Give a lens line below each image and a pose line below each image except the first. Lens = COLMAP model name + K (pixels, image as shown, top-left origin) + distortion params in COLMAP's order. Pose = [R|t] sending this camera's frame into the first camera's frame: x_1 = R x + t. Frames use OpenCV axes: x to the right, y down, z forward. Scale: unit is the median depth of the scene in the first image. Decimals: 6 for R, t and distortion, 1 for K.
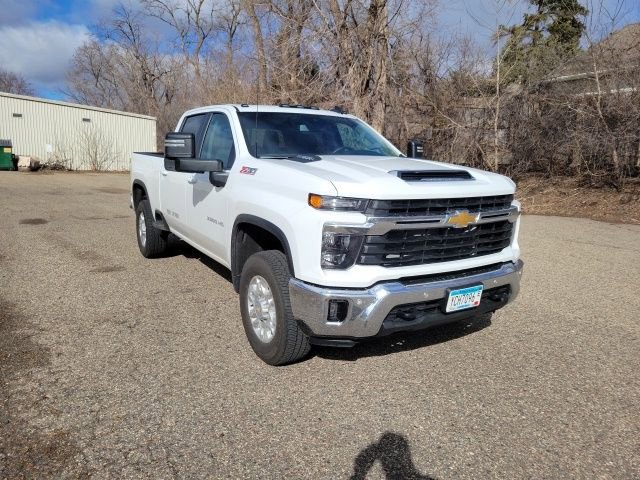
lens RADIAL K [[477.1, 0, 320.0], [0, 477.1, 240.0], [0, 0, 1]] dist [0.032740, -0.011451]
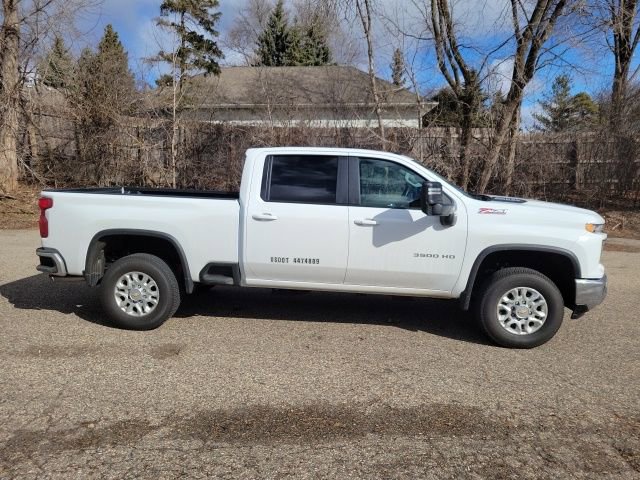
lens RADIAL K [[475.8, 0, 322.3], [0, 475.8, 247.0], [0, 0, 1]] dist [0.029246, -0.005102]
pose [[0.603114, -0.126570, 0.787549, -1.480713], [0.134383, 0.989341, 0.056089, -0.185712], [-0.786254, 0.072005, 0.613694, 0.574153]]
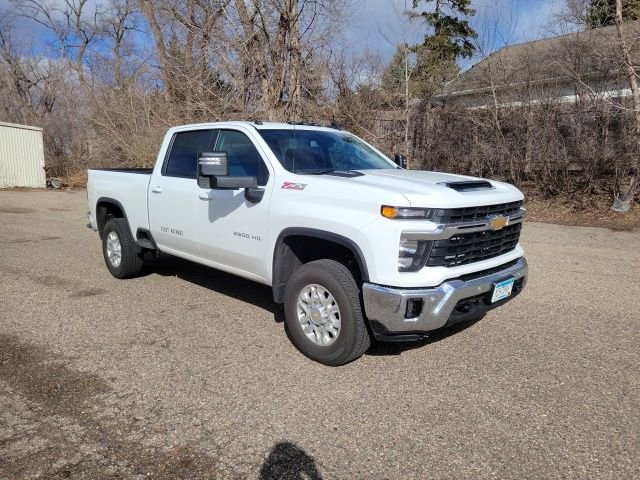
lens RADIAL K [[475.8, 0, 322.3], [0, 475.8, 247.0], [0, 0, 1]] dist [0.029246, -0.005102]
pose [[0.975681, -0.055441, 0.212069, -0.317280], [0.056407, 0.998407, 0.001495, -0.008187], [-0.211814, 0.010504, 0.977254, -0.044202]]
